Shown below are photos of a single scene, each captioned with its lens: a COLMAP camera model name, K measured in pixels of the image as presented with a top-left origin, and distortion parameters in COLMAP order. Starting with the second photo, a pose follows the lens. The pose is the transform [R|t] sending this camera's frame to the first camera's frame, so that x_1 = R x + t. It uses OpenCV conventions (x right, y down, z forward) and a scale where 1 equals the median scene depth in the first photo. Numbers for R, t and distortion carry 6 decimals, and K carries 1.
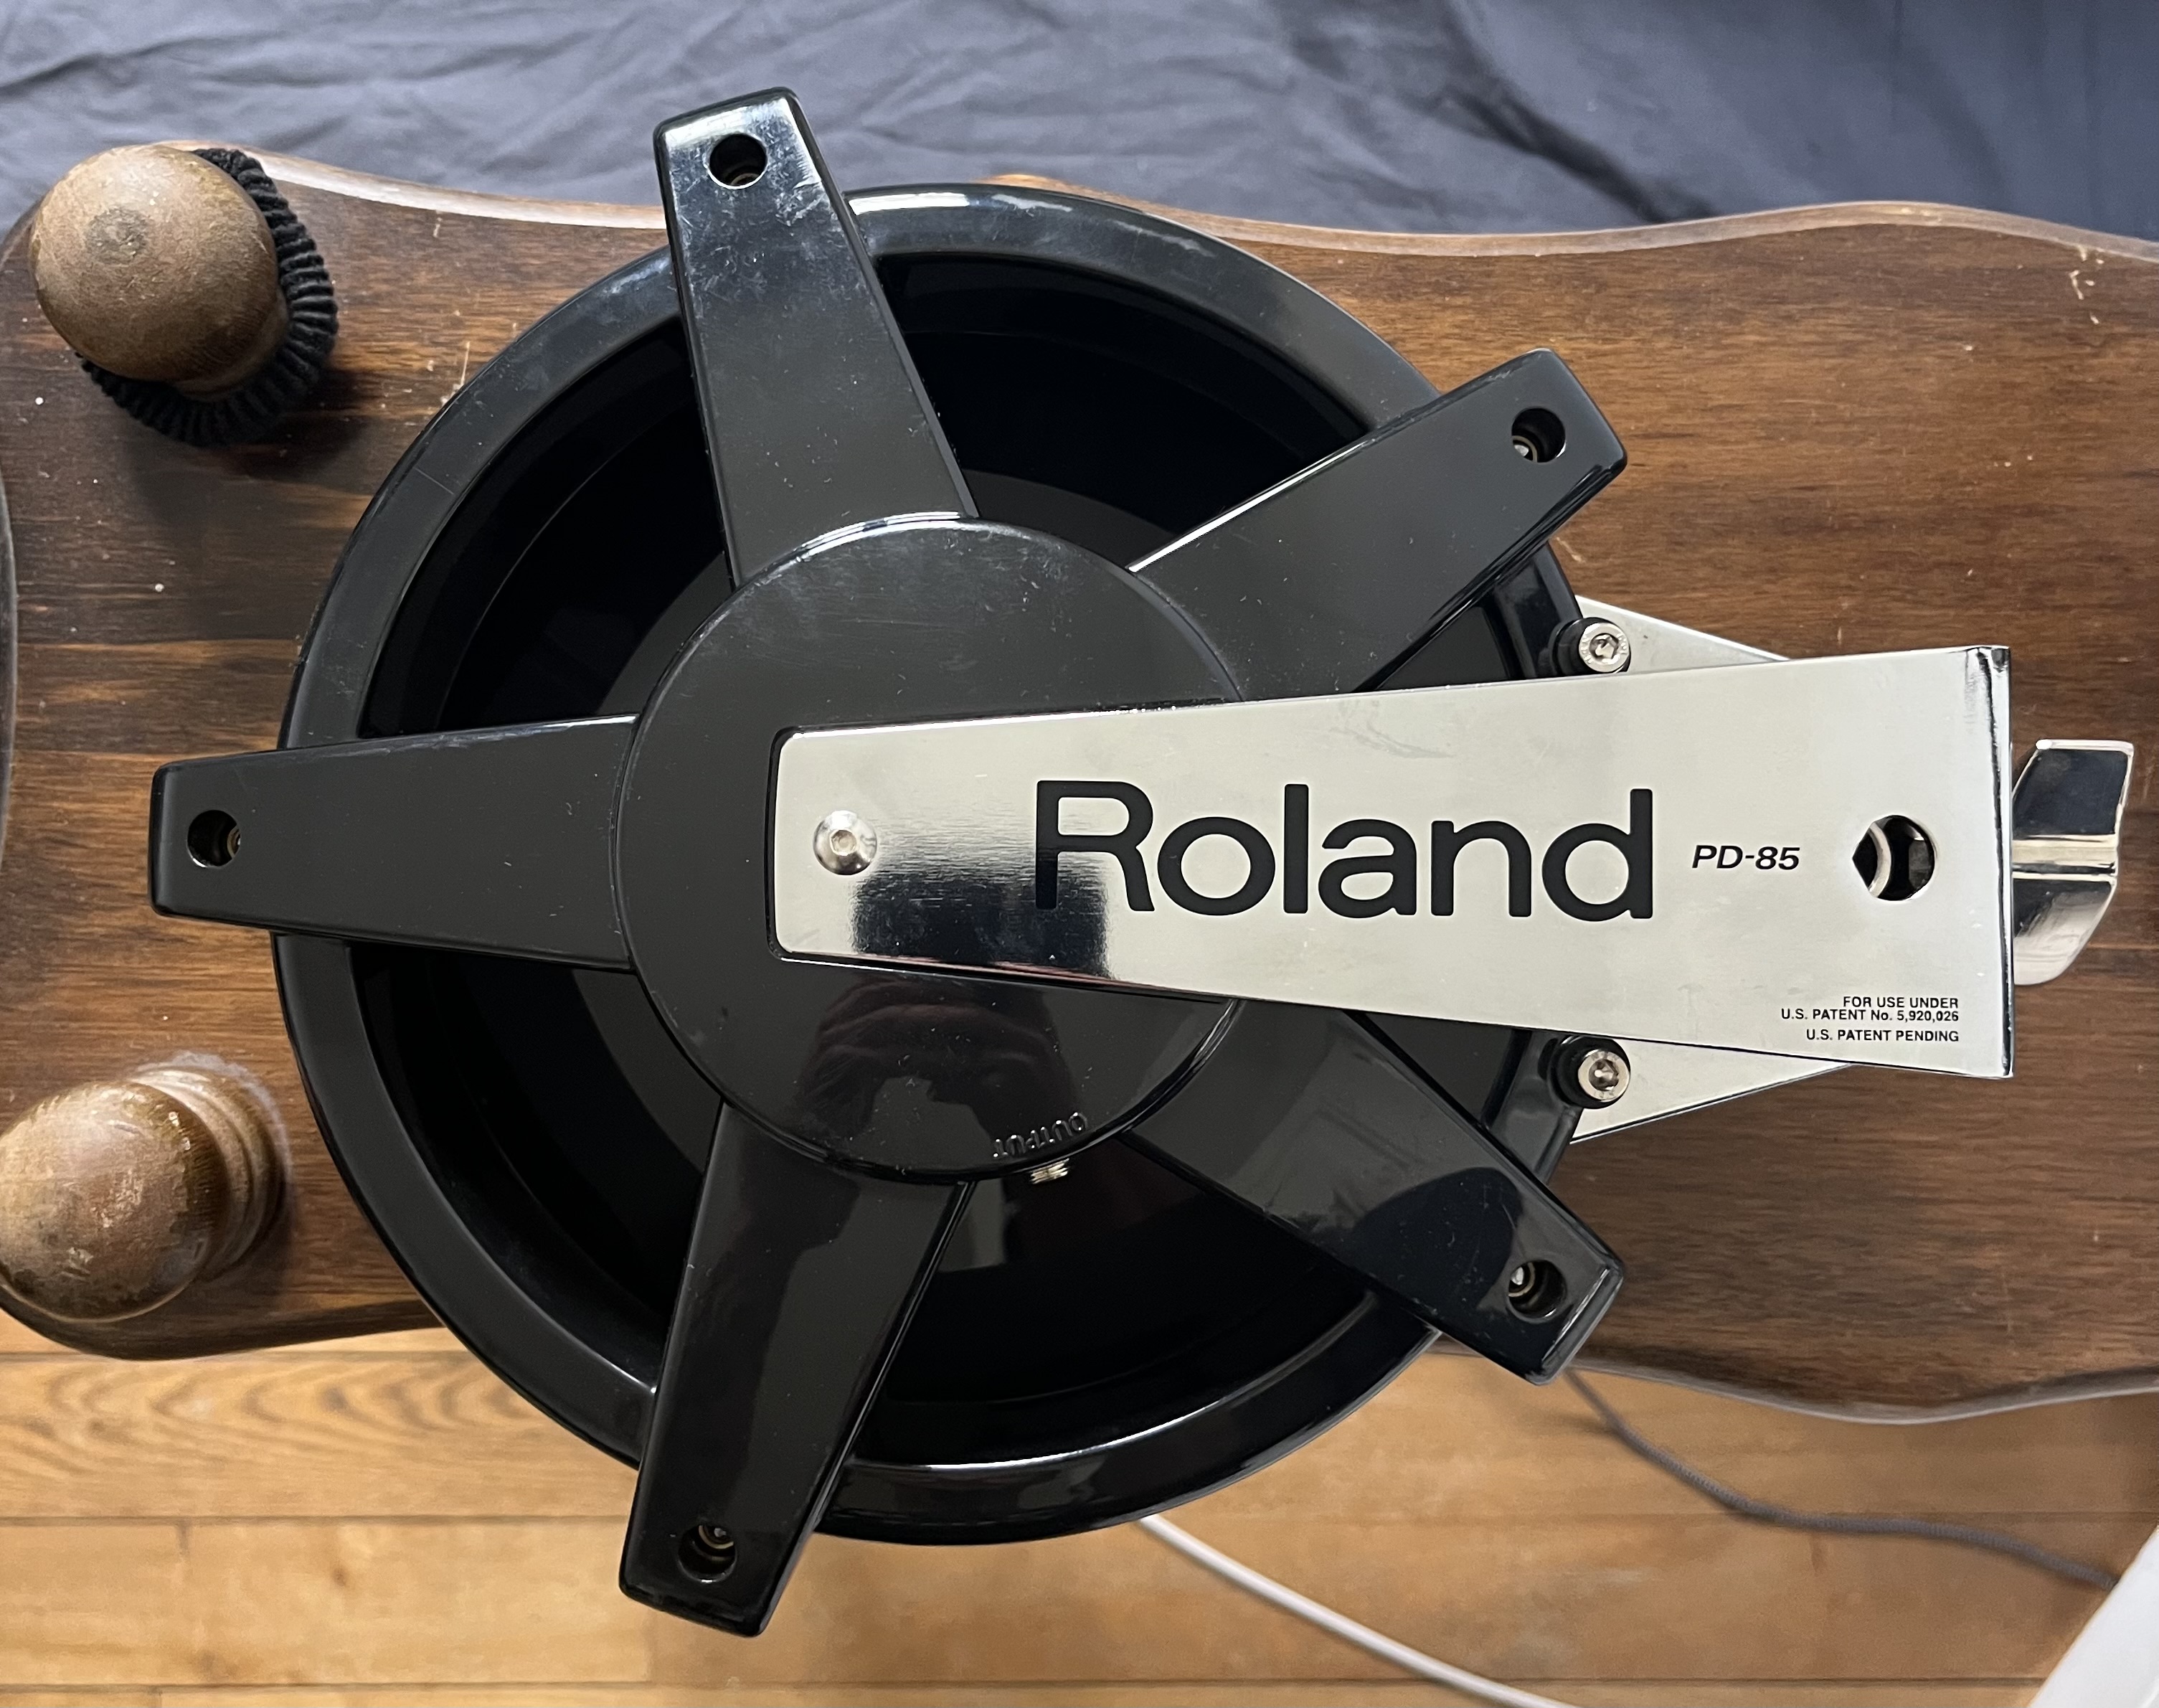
lens RADIAL K [[2134.9, 0, 1065.1], [0, 2134.9, 821.1], [0, 0, 1]] dist [0.003150, 0.000744]
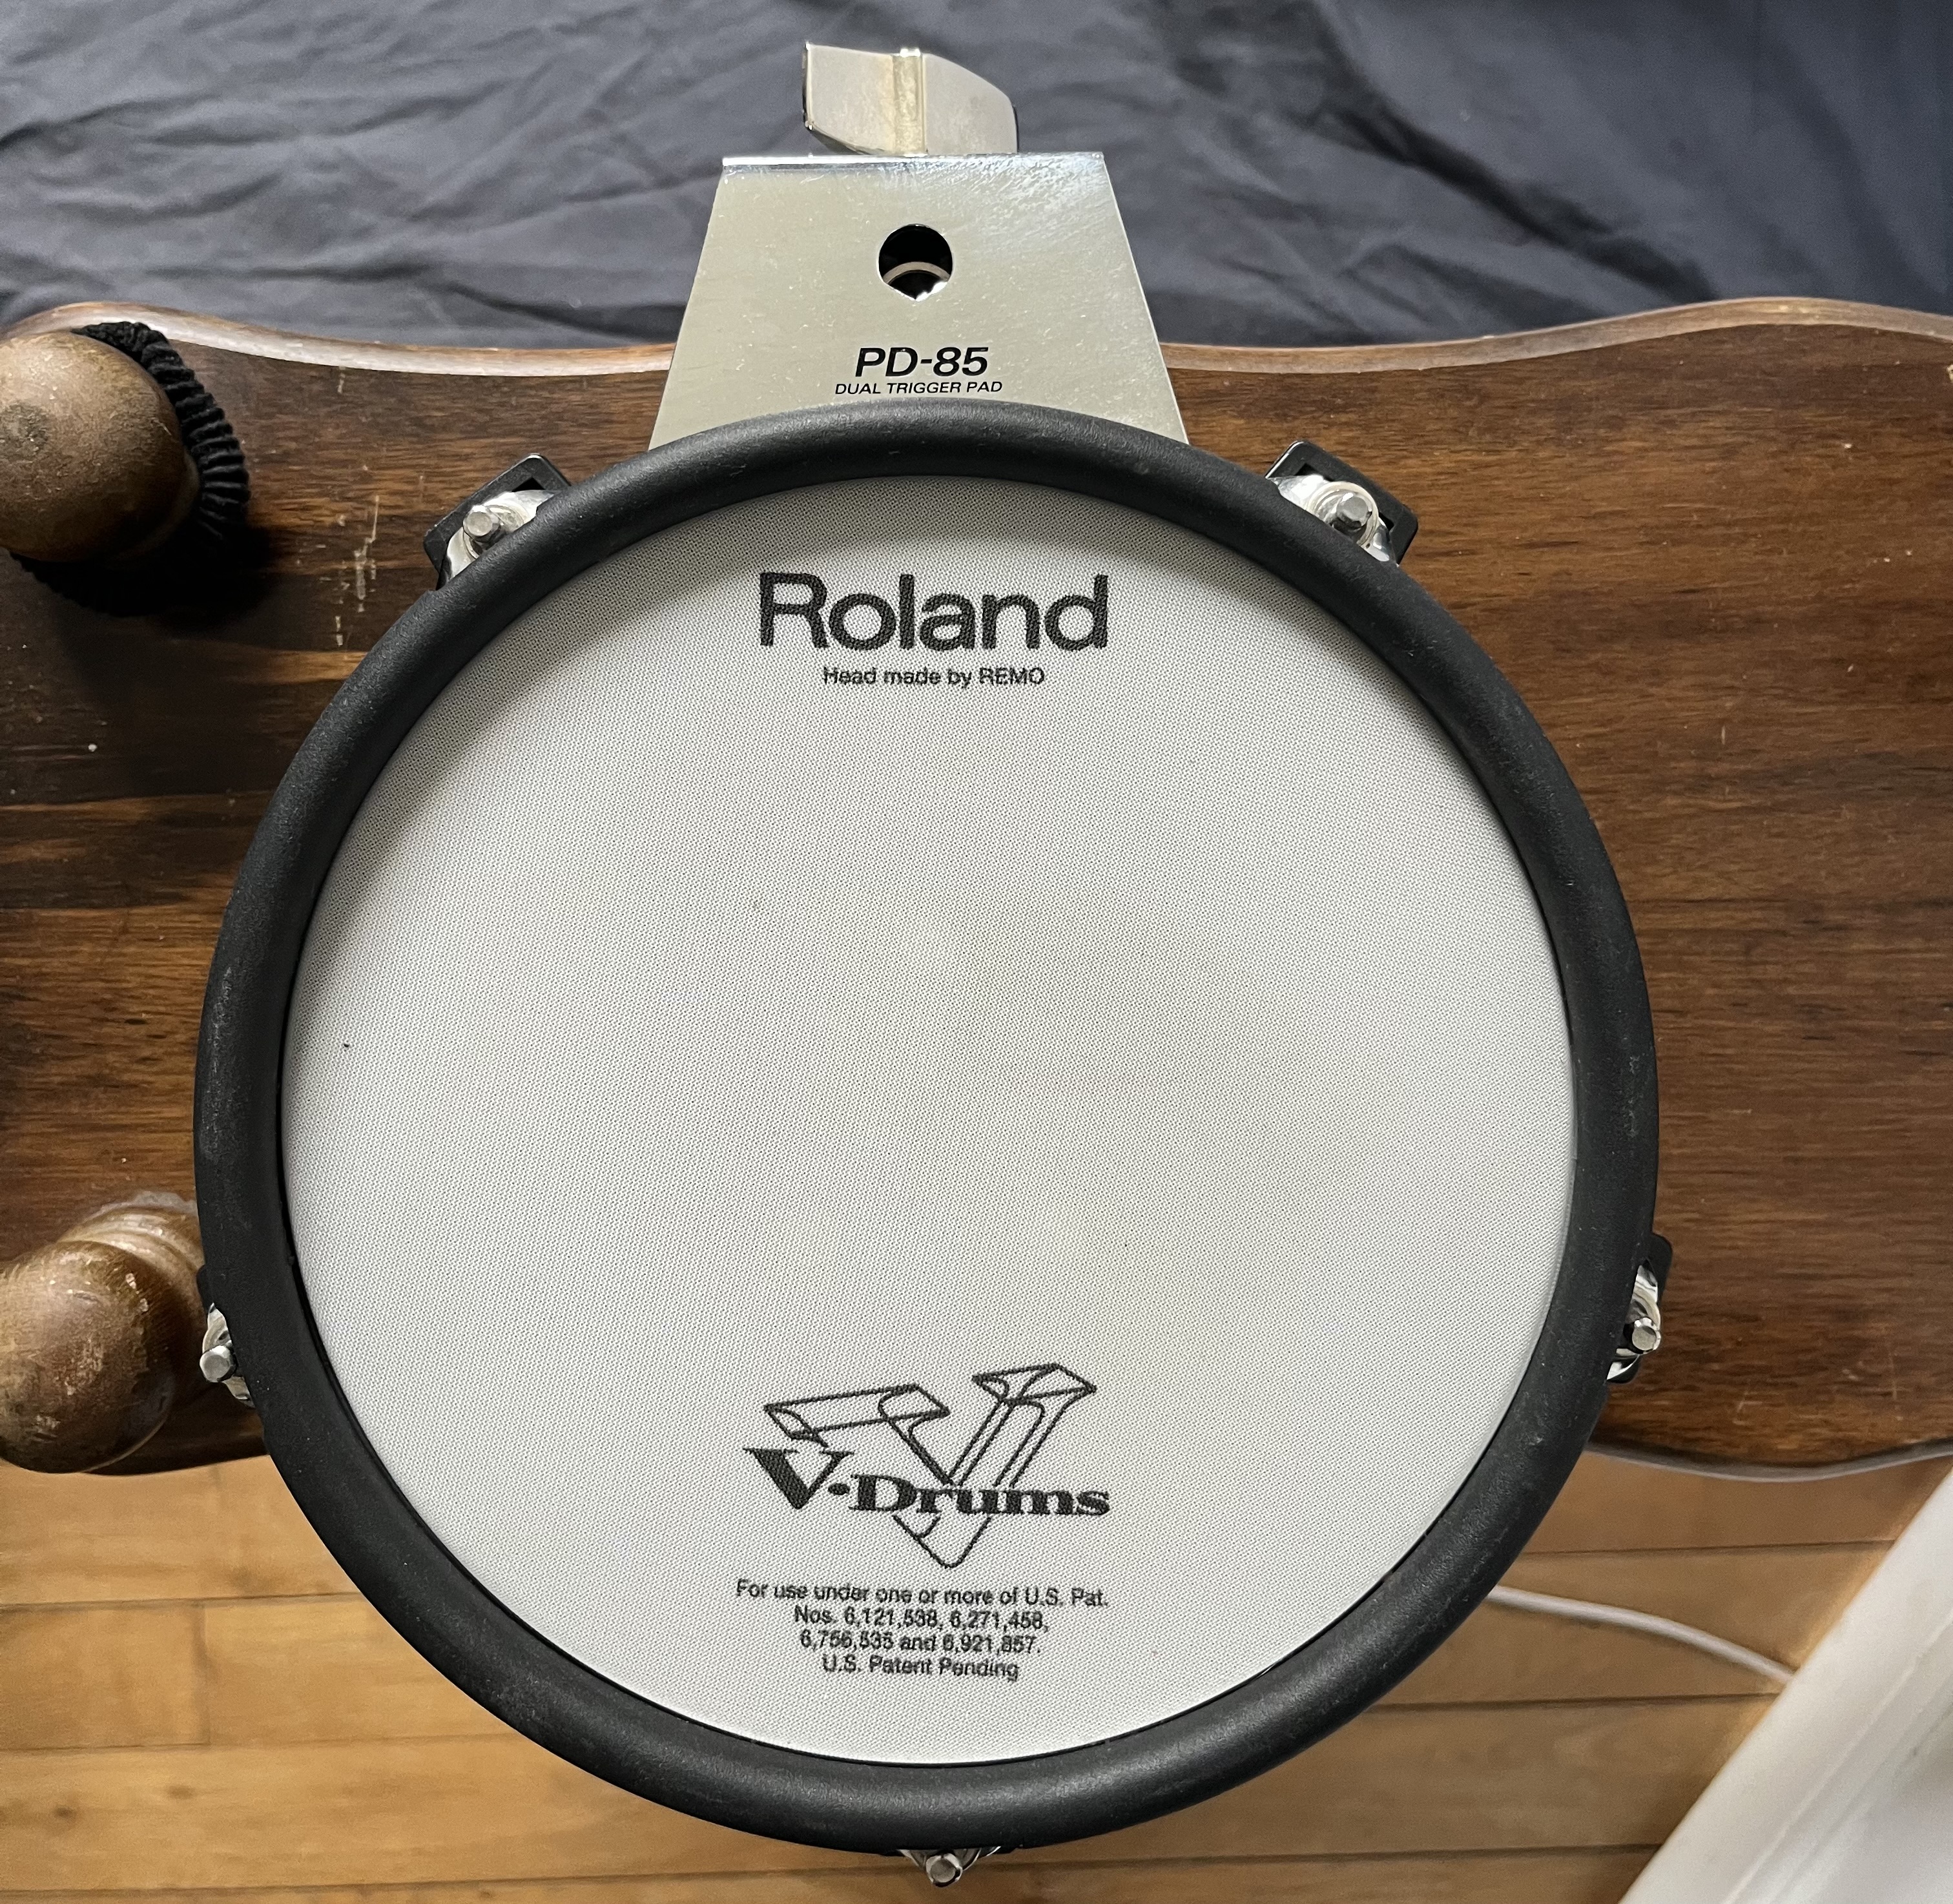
lens RADIAL K [[1931.4, 0, 971.8], [0, 1931.4, 839.9], [0, 0, 1]] dist [-0.001370, 0.013398]
pose [[0.999313, -0.034755, -0.012883, 0.012087], [0.035498, 0.997391, 0.062852, -0.107681], [0.010665, -0.063266, 0.997940, 0.066883]]
